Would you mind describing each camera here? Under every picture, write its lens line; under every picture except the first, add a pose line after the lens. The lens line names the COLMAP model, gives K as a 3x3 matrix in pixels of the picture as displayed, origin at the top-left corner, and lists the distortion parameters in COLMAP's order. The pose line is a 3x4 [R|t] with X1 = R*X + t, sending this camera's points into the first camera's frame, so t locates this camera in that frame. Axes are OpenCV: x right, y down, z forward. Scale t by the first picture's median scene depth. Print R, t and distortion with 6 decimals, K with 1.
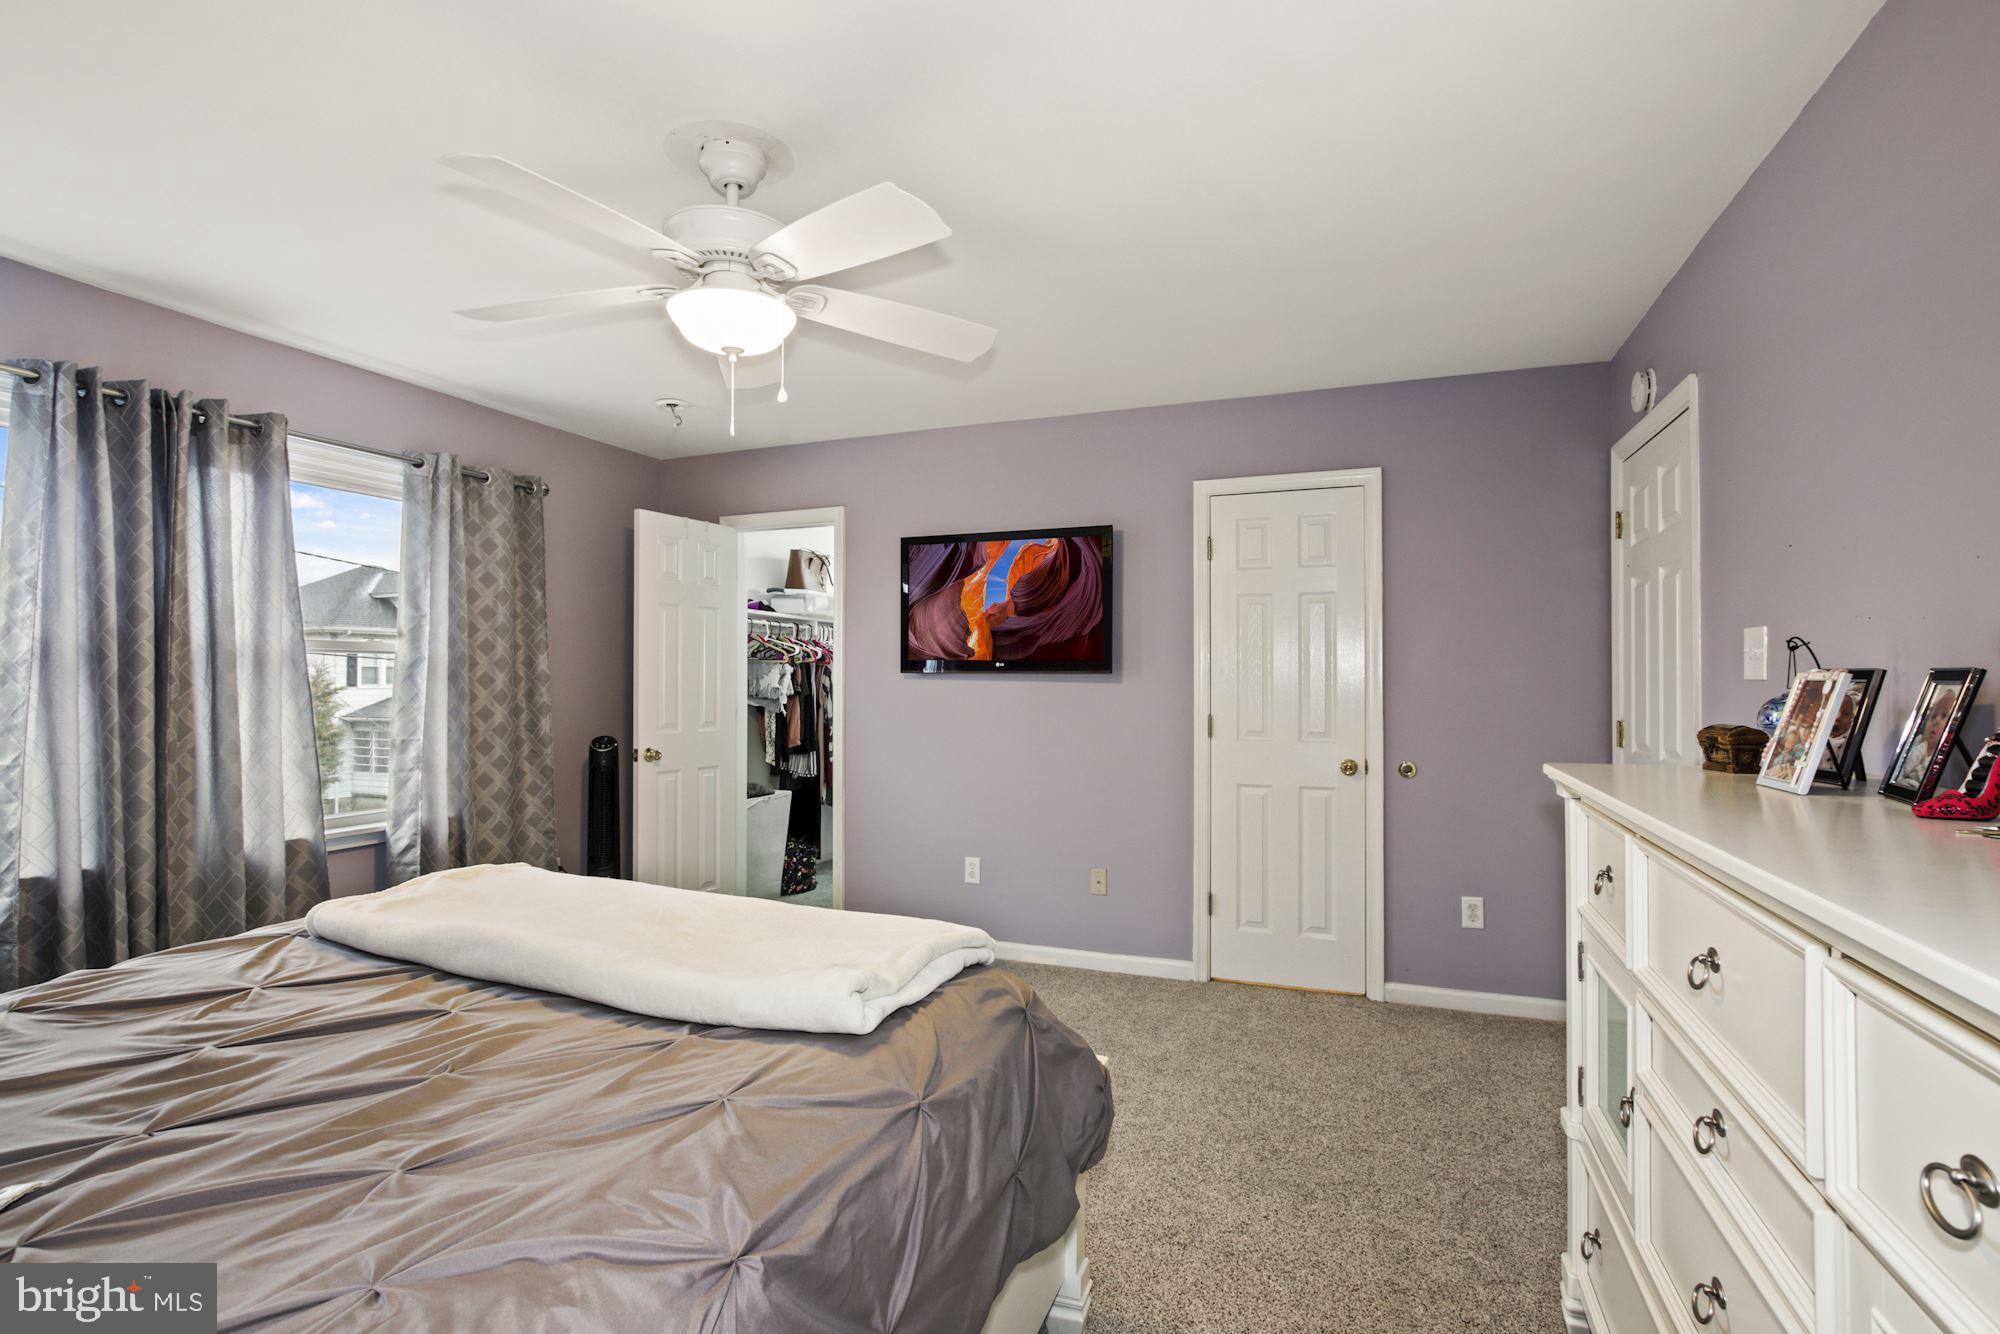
lens RADIAL K [[941.7, 0, 999.3], [0, 941.7, 672.5], [0, 0, 1]] dist [-0.001358, 0.000295]
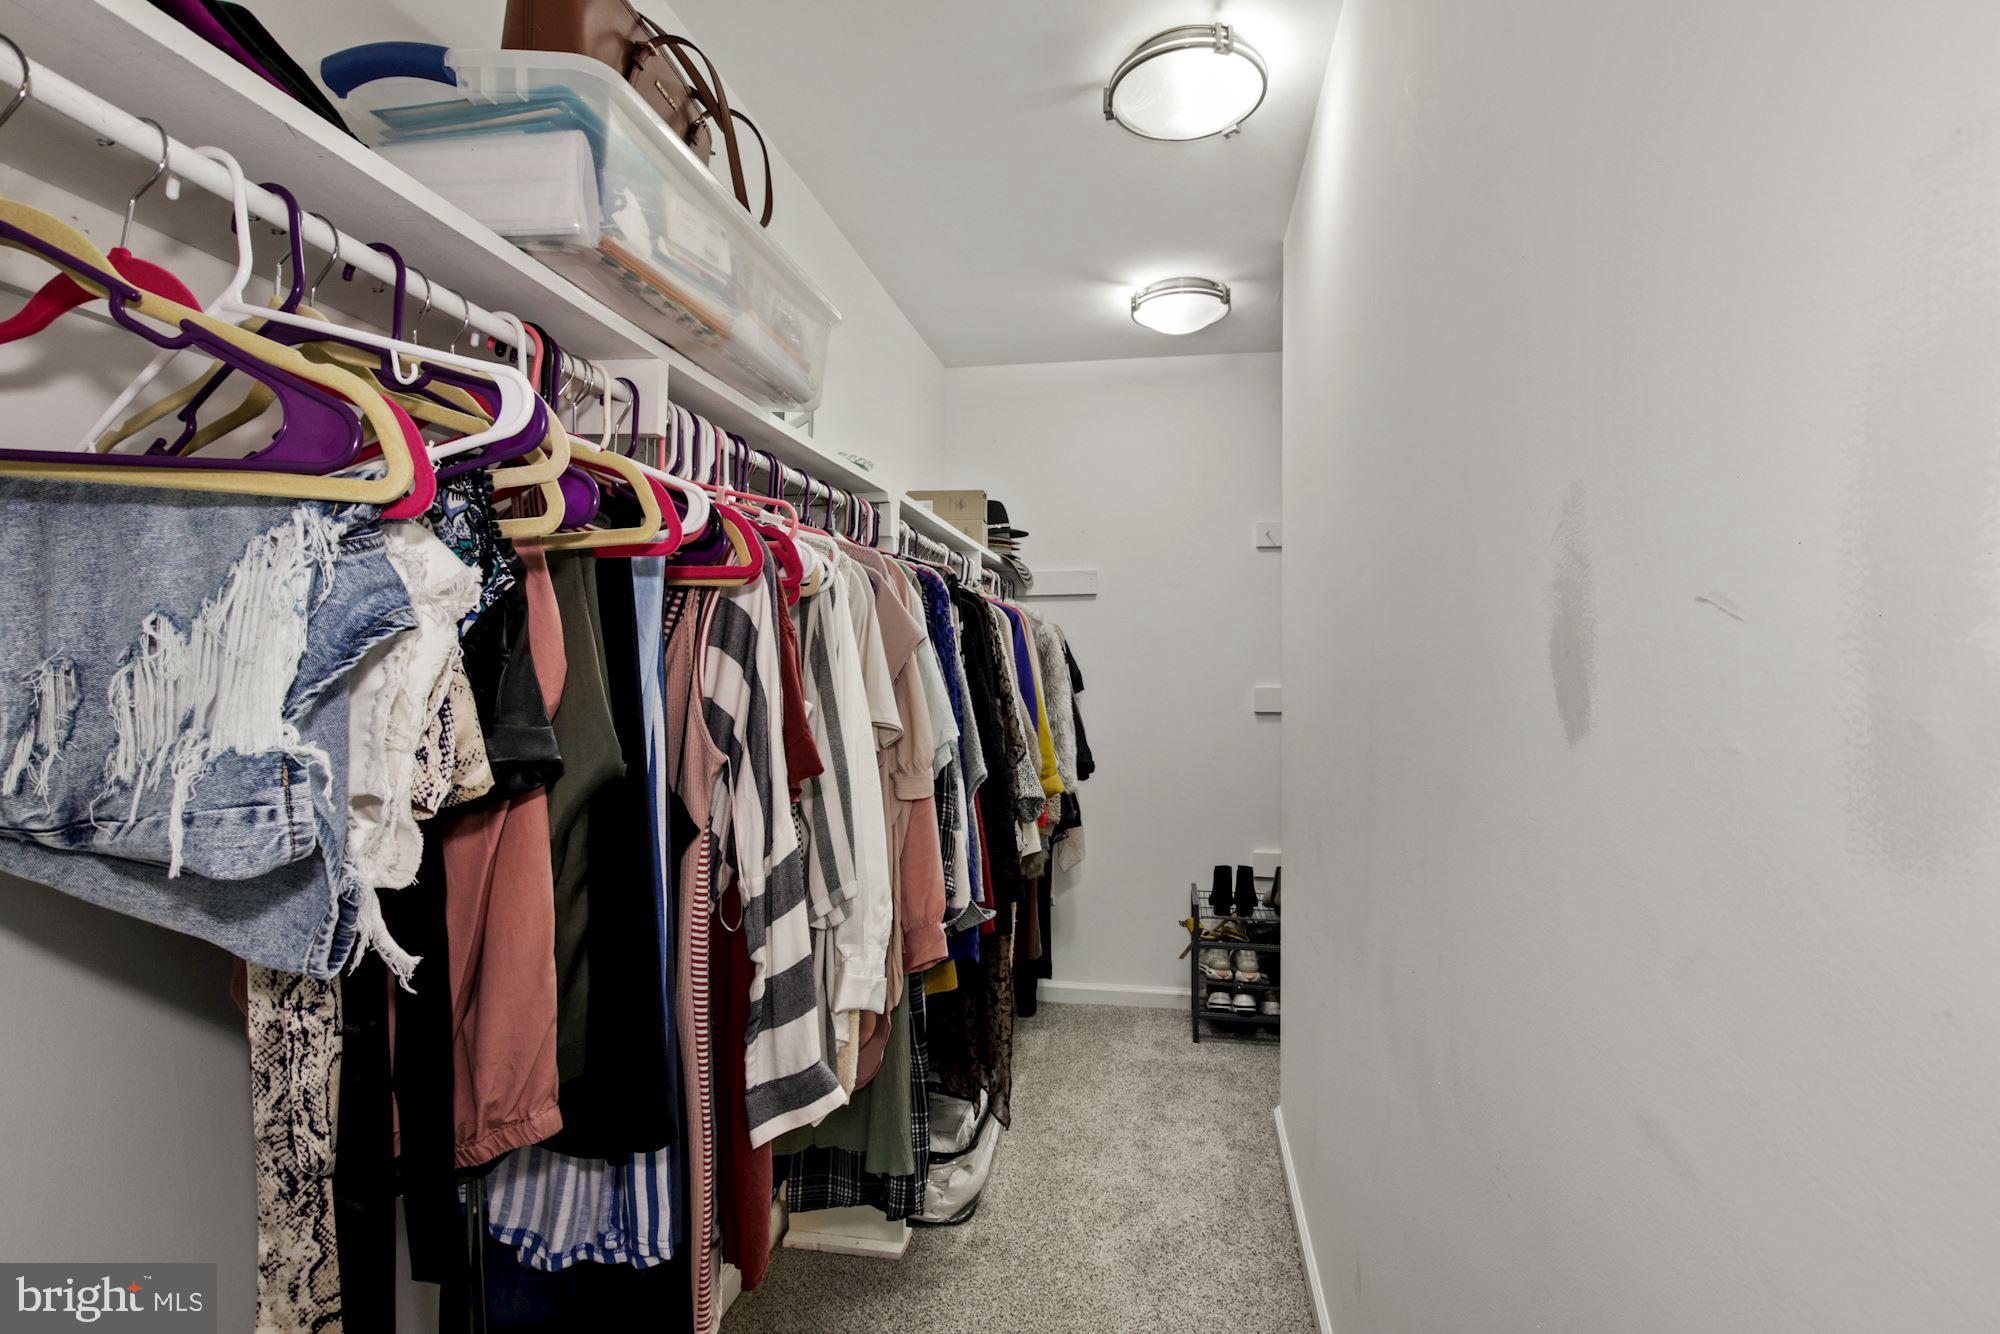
lens RADIAL K [[941.7, 0, 999.3], [0, 941.7, 672.5], [0, 0, 1]] dist [-0.001358, 0.000295]
pose [[0.984527, 0.000636, 0.175233, -0.172144], [-0.000301, 0.999998, -0.001934, 0.007760], [-0.175234, 0.001852, 0.984525, 0.854881]]
